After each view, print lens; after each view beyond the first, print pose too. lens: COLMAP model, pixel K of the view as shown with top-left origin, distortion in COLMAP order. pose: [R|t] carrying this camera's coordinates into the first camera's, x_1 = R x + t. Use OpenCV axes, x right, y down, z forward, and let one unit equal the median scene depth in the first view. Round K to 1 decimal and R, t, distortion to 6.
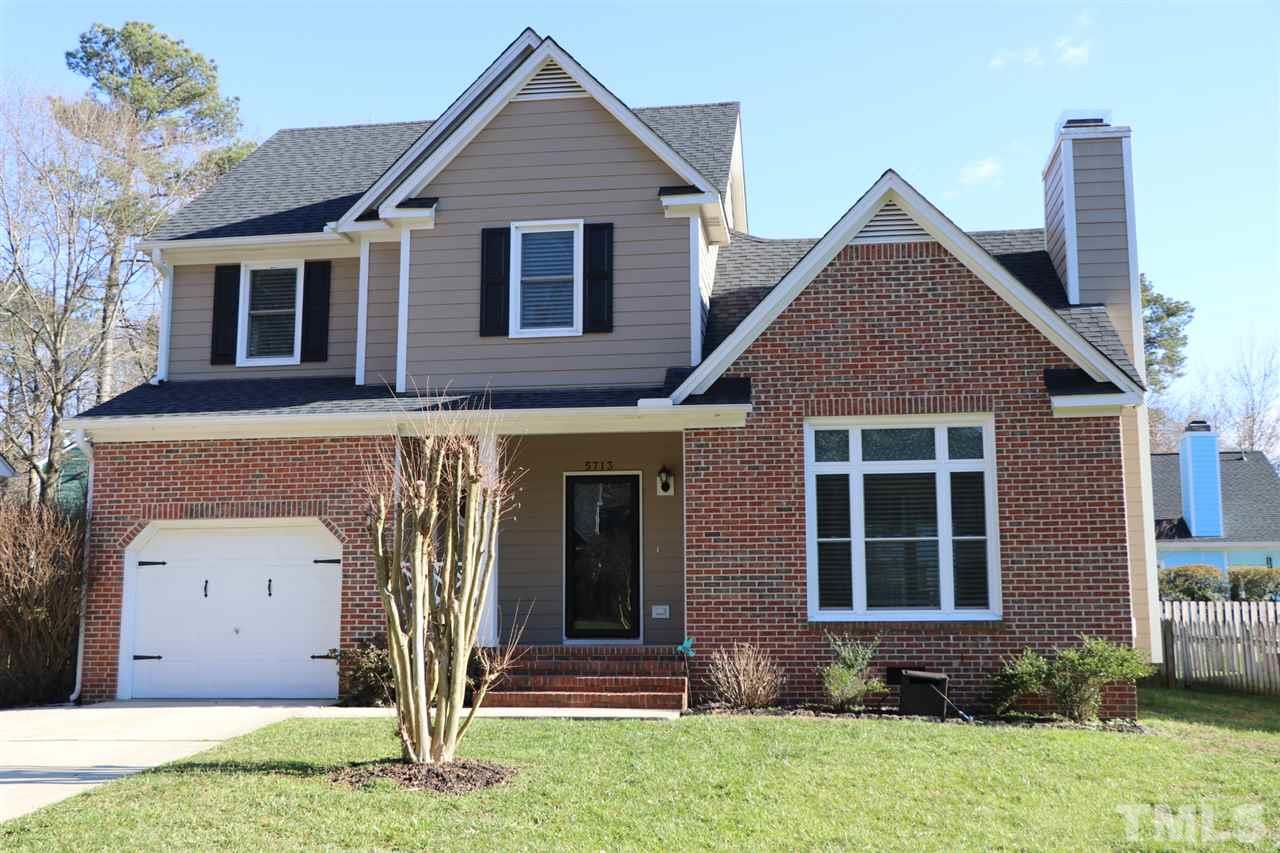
lens RADIAL K [[1326.7, 0, 617.5], [0, 1326.7, 426.6], [0, 0, 1]] dist [-0.092706, 0.272814]
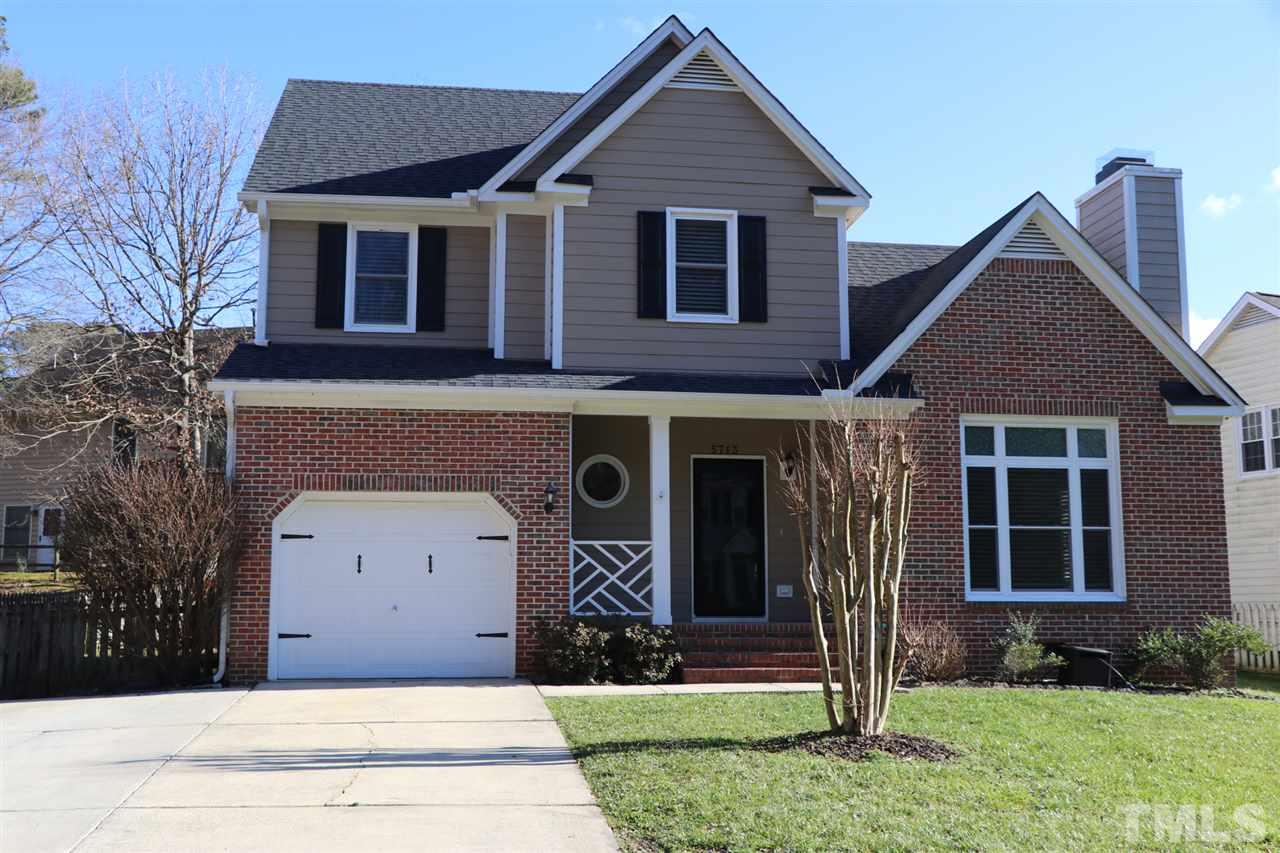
lens RADIAL K [[1326.7, 0, 617.5], [0, 1326.7, 426.6], [0, 0, 1]] dist [-0.092706, 0.272814]
pose [[0.962331, 0.041512, 0.268694, -0.399199], [-0.046068, 0.998881, 0.010673, 0.004706], [-0.267951, -0.022649, 0.963166, 0.030320]]
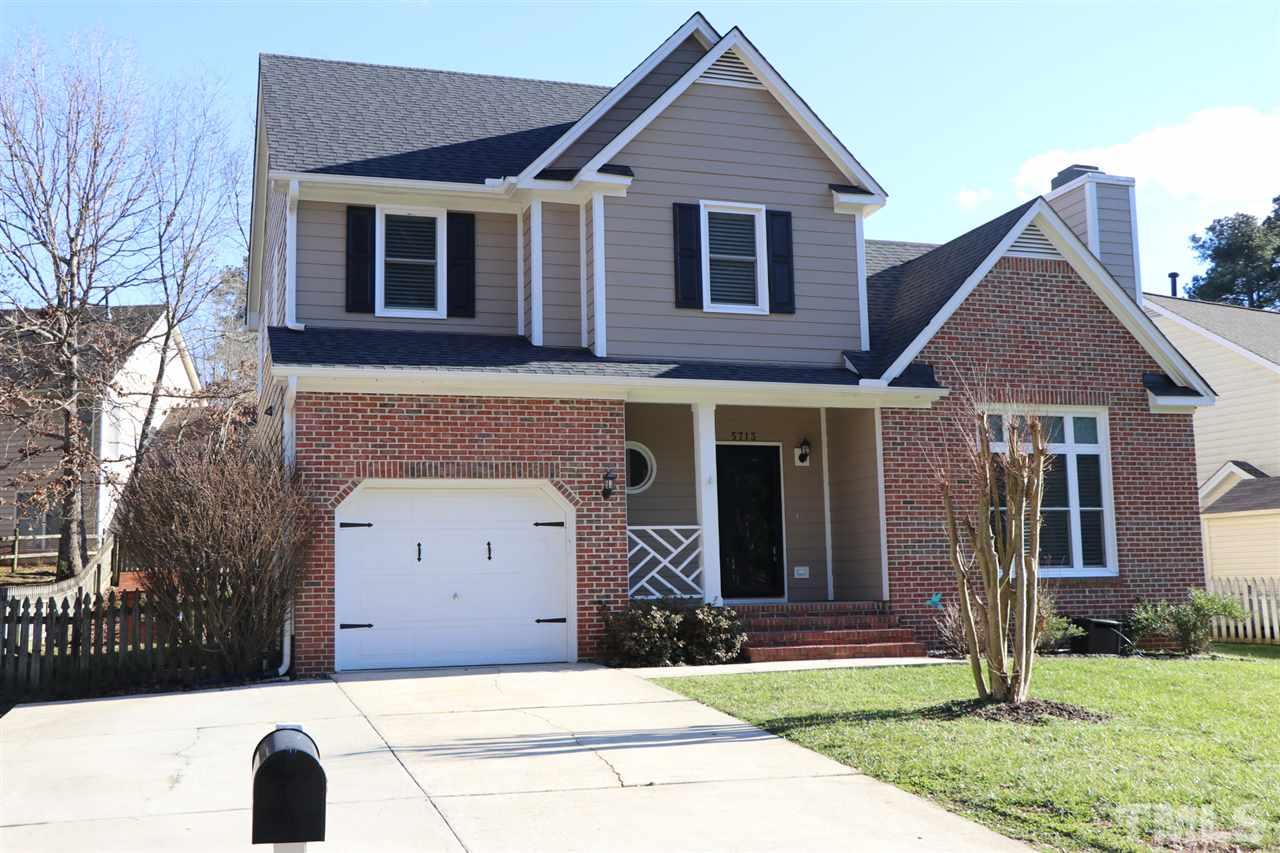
lens RADIAL K [[1326.7, 0, 617.5], [0, 1326.7, 426.6], [0, 0, 1]] dist [-0.092706, 0.272814]
pose [[0.904579, 0.039628, 0.424460, -0.598574], [-0.049787, 0.998677, 0.012865, 0.013925], [-0.423389, -0.032771, 0.905355, 0.084080]]
